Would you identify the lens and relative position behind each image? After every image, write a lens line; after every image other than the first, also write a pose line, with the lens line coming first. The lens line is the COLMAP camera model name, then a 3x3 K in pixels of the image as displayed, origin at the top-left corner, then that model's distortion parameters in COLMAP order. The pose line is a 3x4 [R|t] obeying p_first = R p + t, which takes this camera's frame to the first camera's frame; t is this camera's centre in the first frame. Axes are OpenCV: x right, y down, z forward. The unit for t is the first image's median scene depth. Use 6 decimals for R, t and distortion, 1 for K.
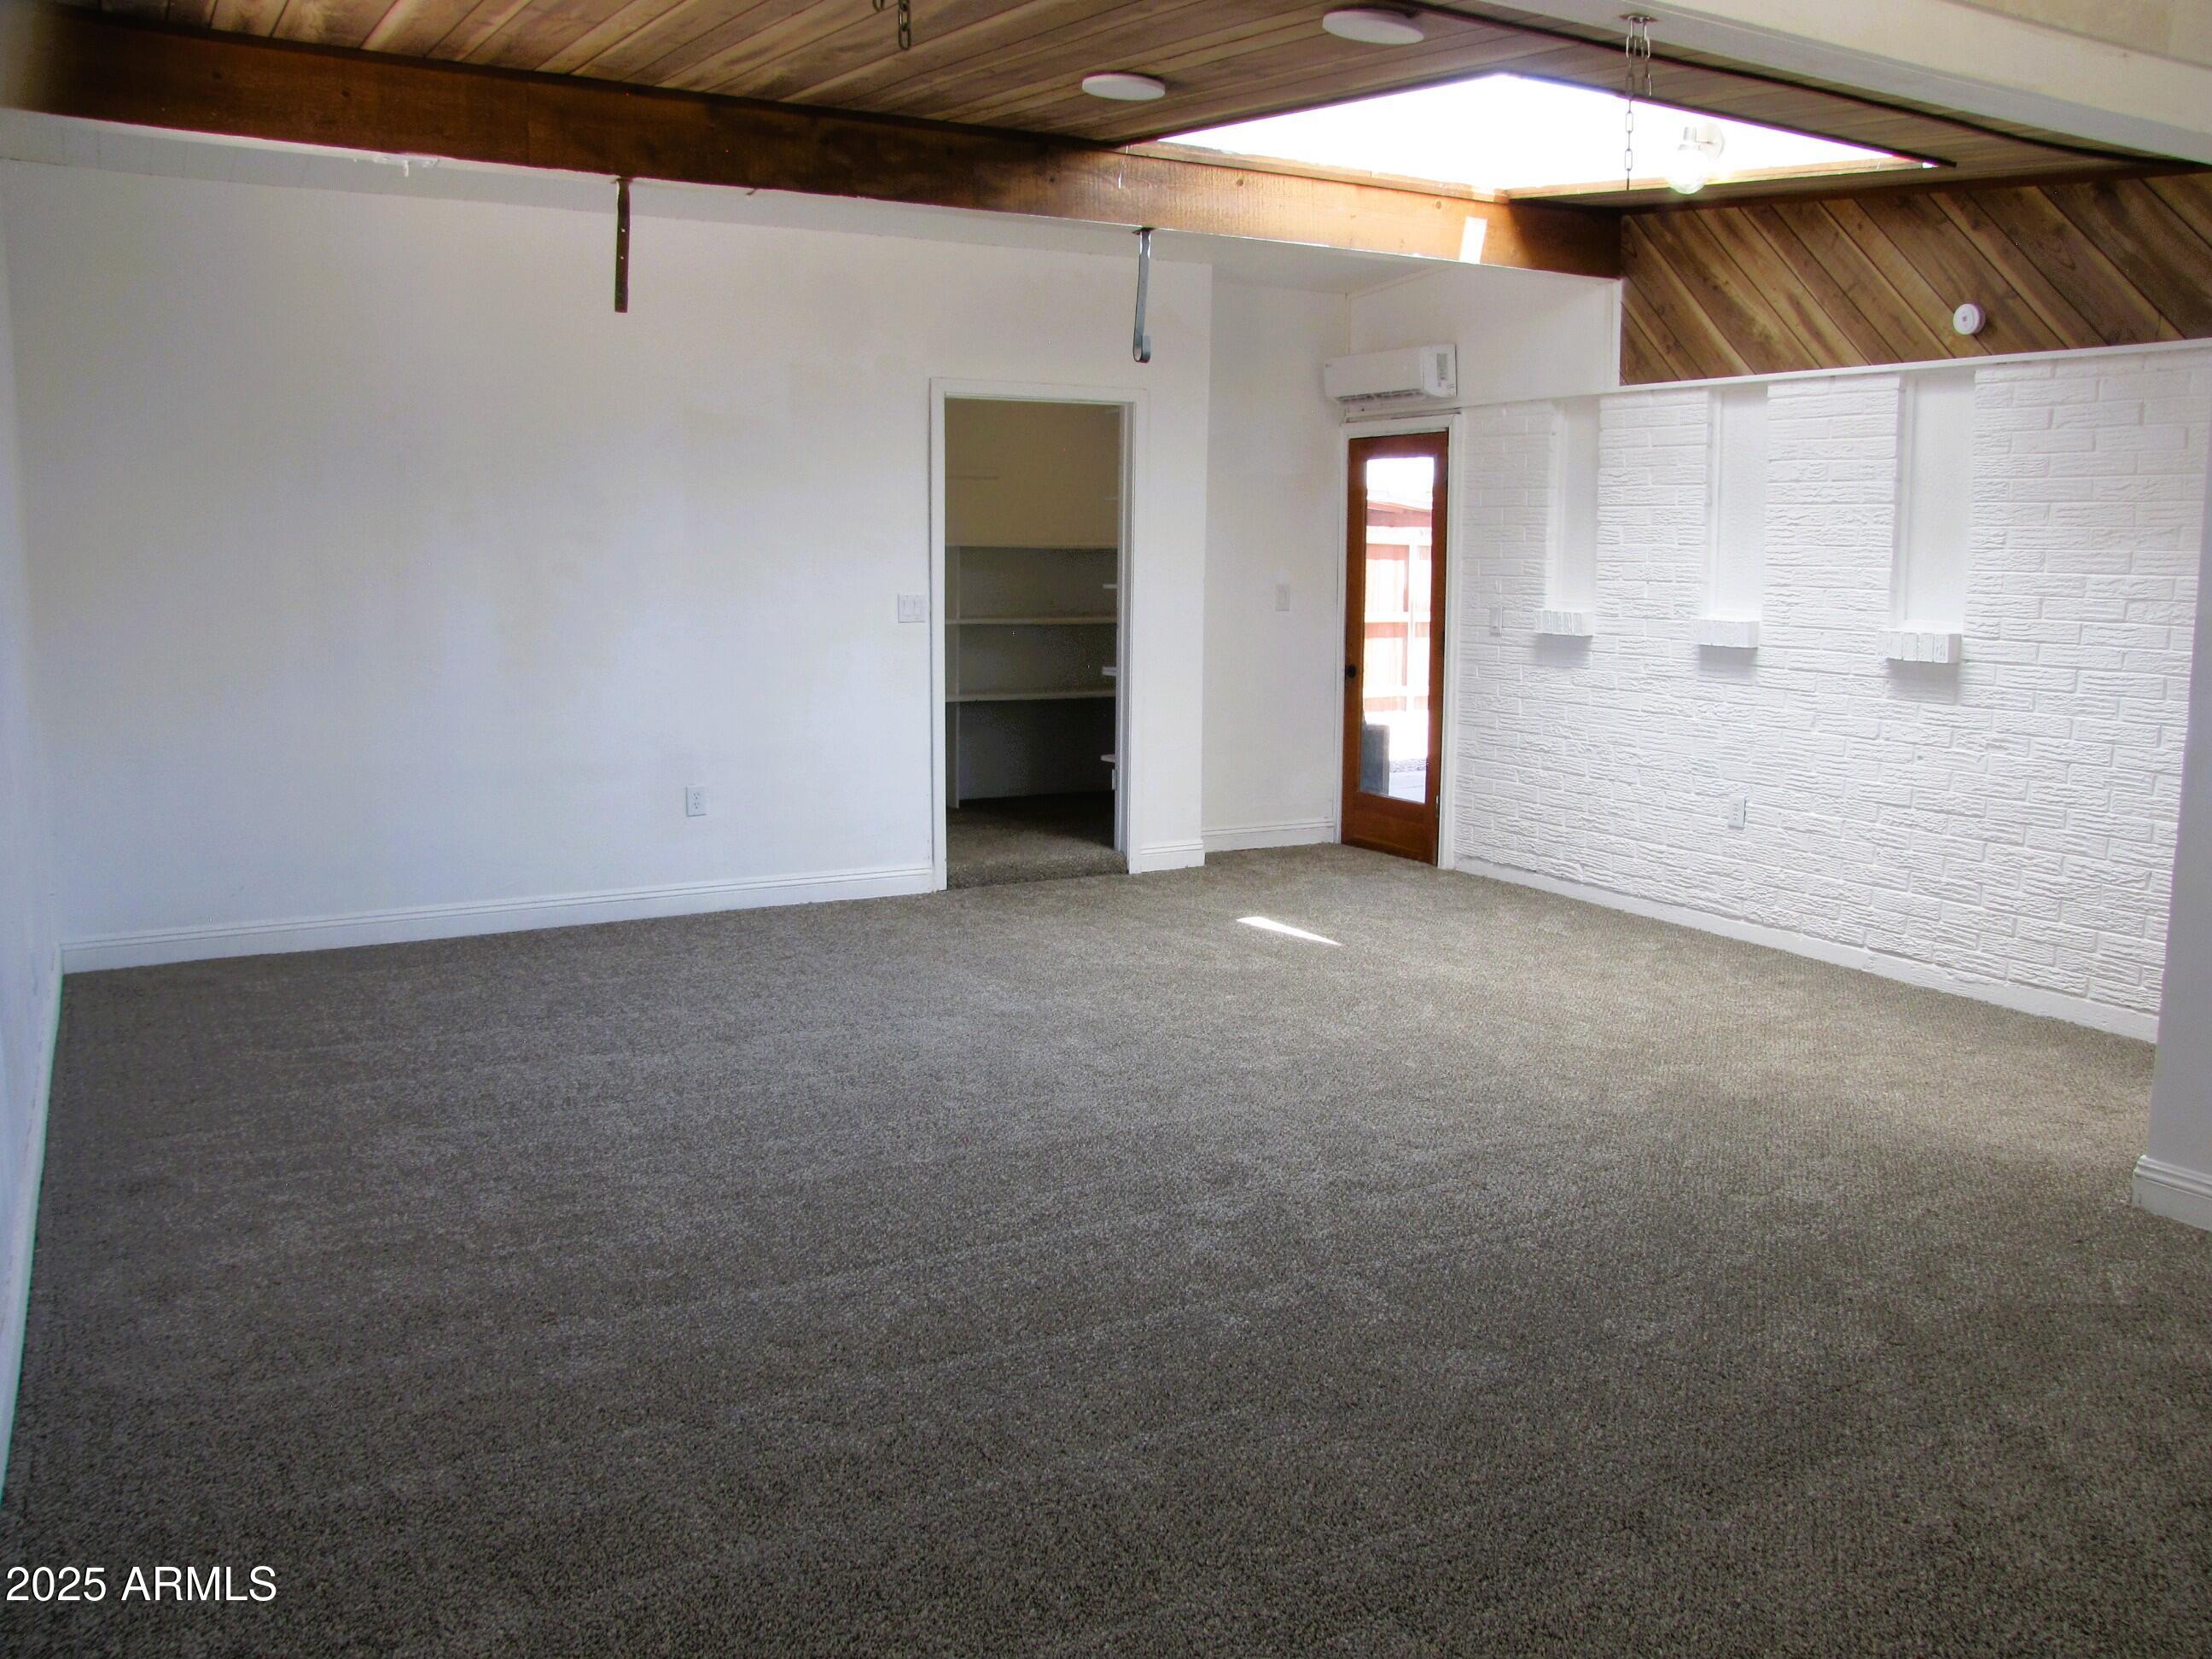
lens RADIAL K [[1852.4, 0, 1141.1], [0, 1852.4, 801.9], [0, 0, 1]] dist [-0.186803, 0.170112]
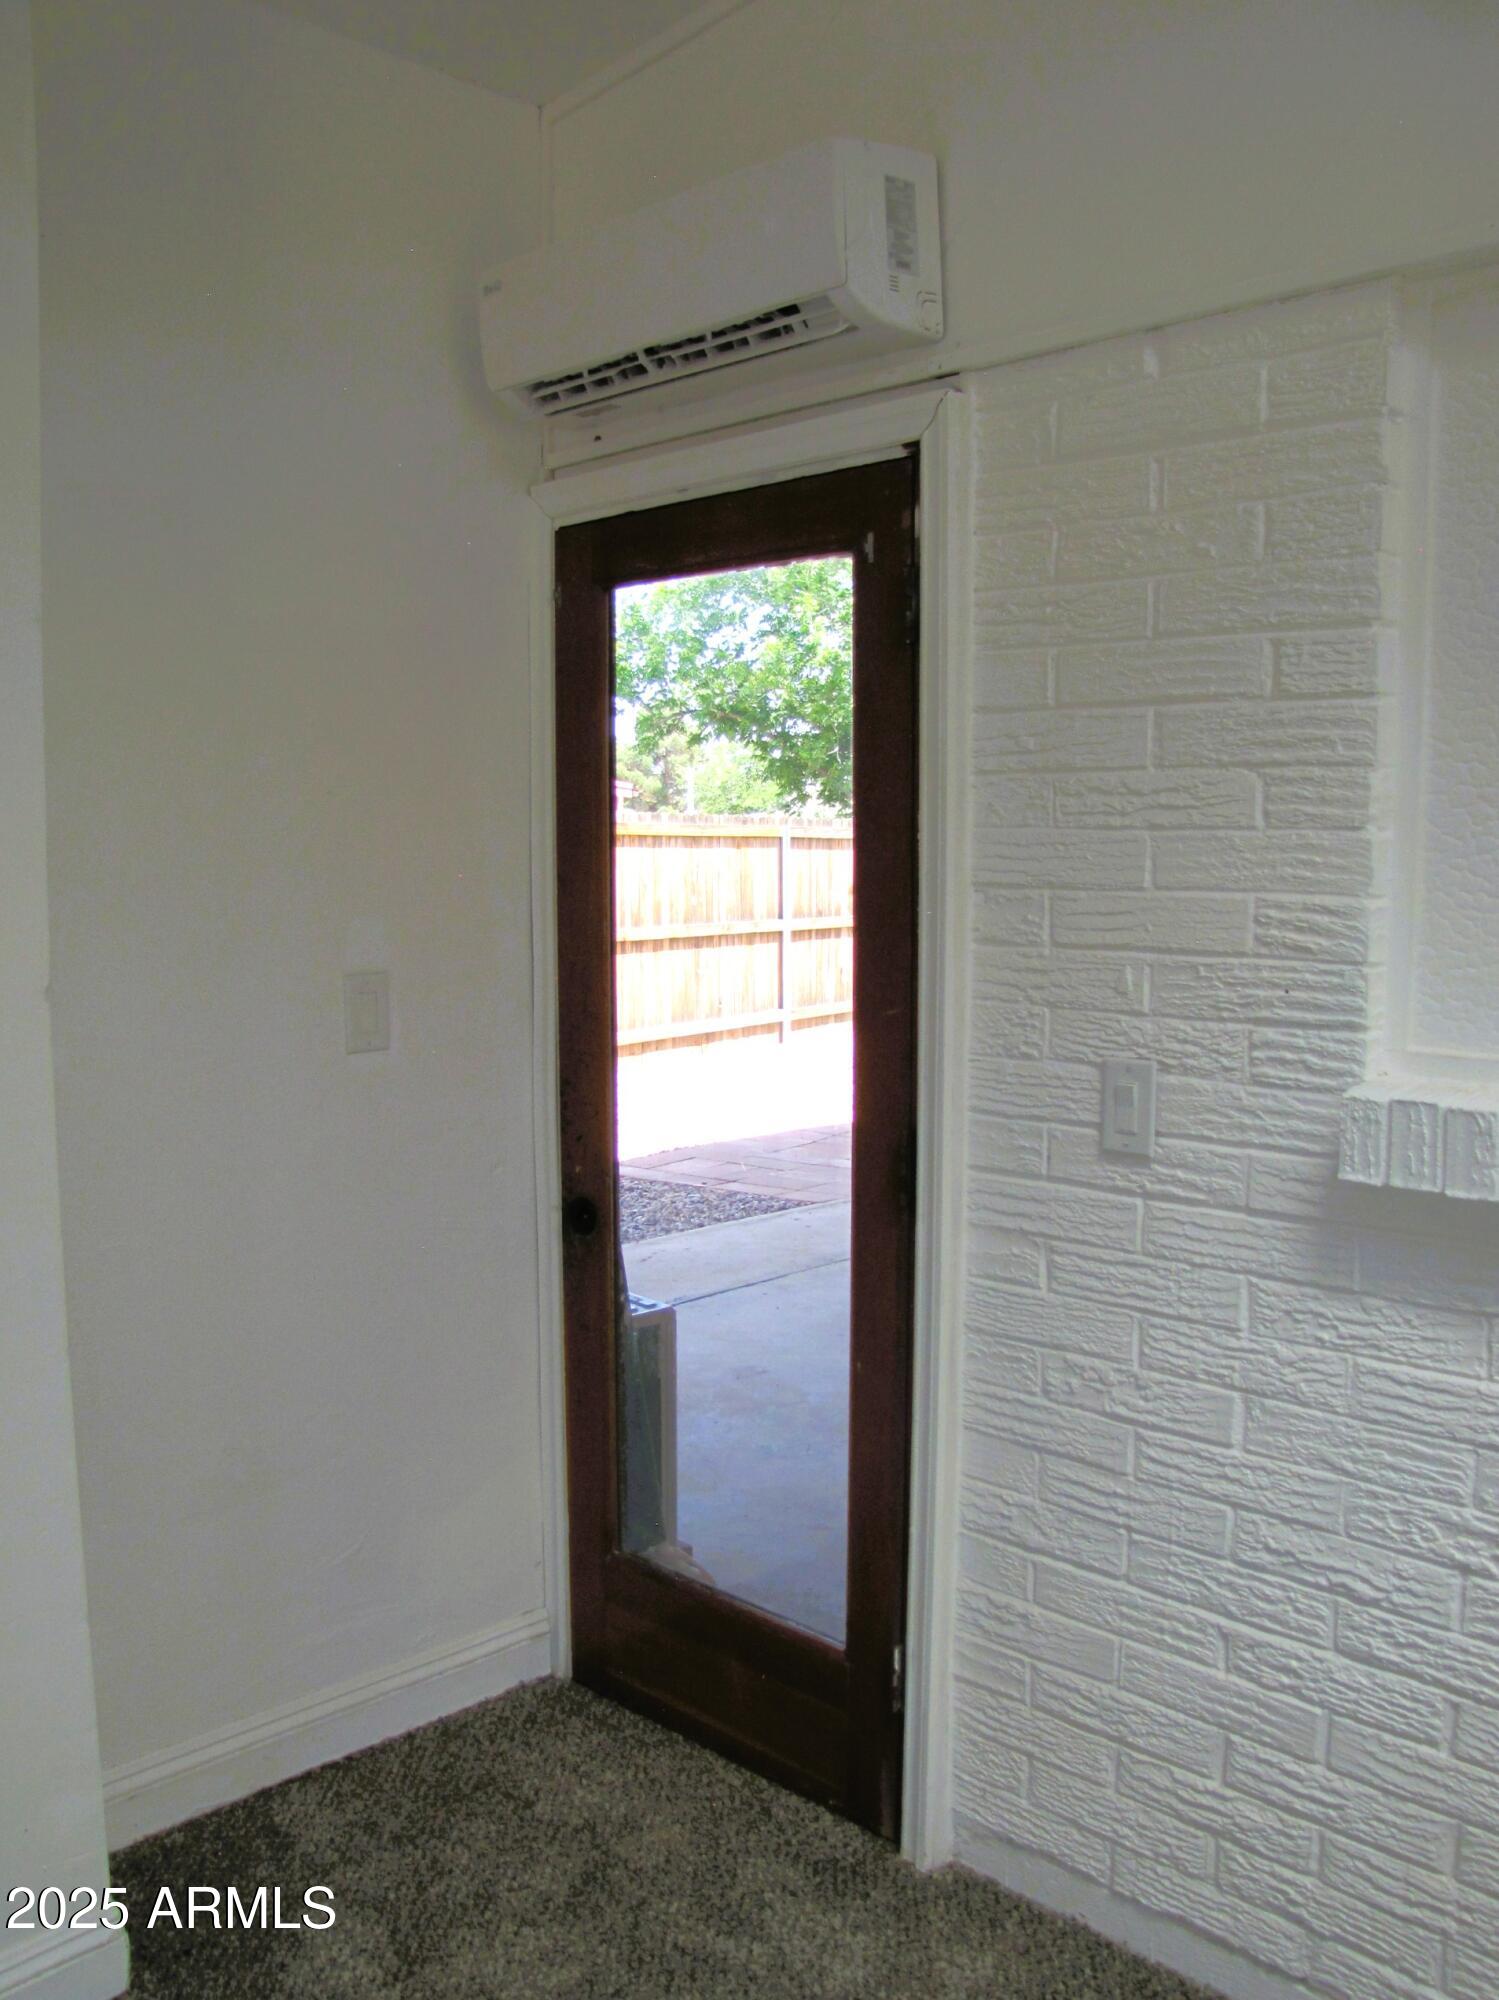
lens RADIAL K [[1720.2, 0, 757.5], [0, 1720.2, 1045.1], [0, 0, 1]] dist [-0.179730, 0.151291]
pose [[0.963373, -0.039051, 0.265305, 0.087544], [0.042864, 0.999044, -0.008596, -0.137257], [-0.264716, 0.019653, 0.964126, 0.962182]]
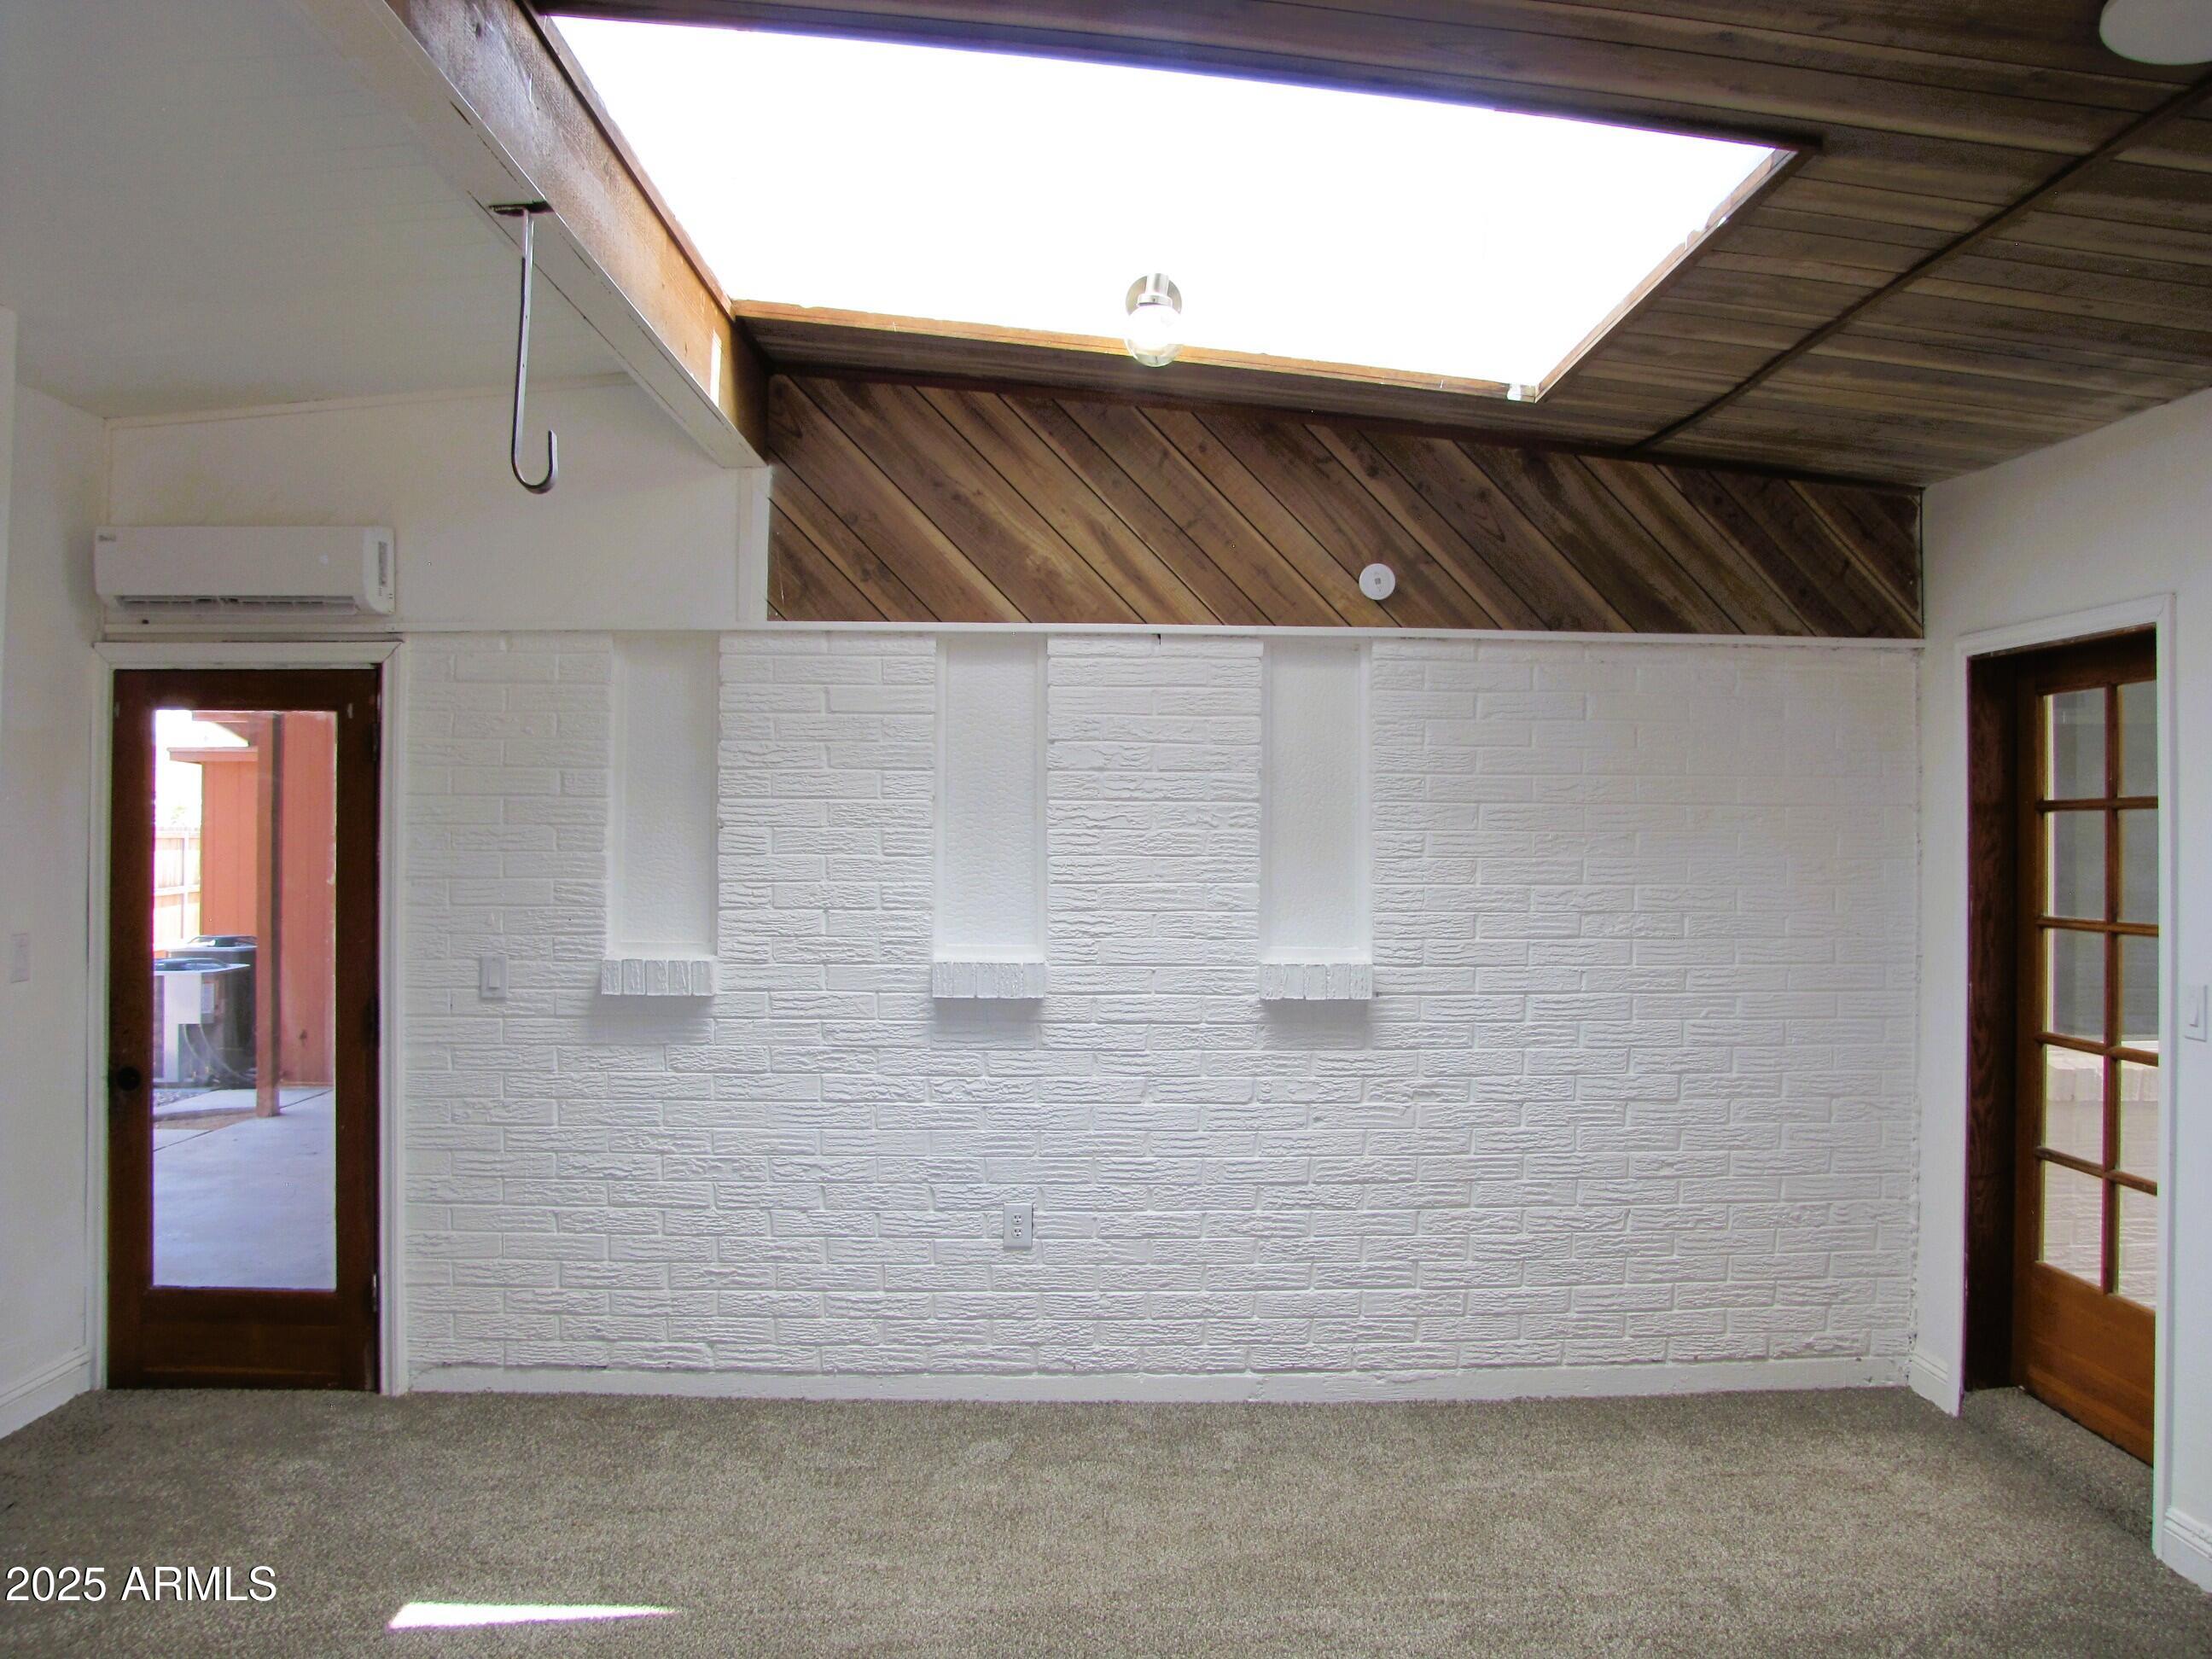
lens RADIAL K [[1852.4, 0, 1141.1], [0, 1852.4, 801.9], [0, 0, 1]] dist [-0.186803, 0.170112]
pose [[0.460014, 0.010386, 0.887851, -0.315917], [0.118317, 0.990297, -0.072887, -0.109864], [-0.879994, 0.138577, 0.454321, 0.657858]]
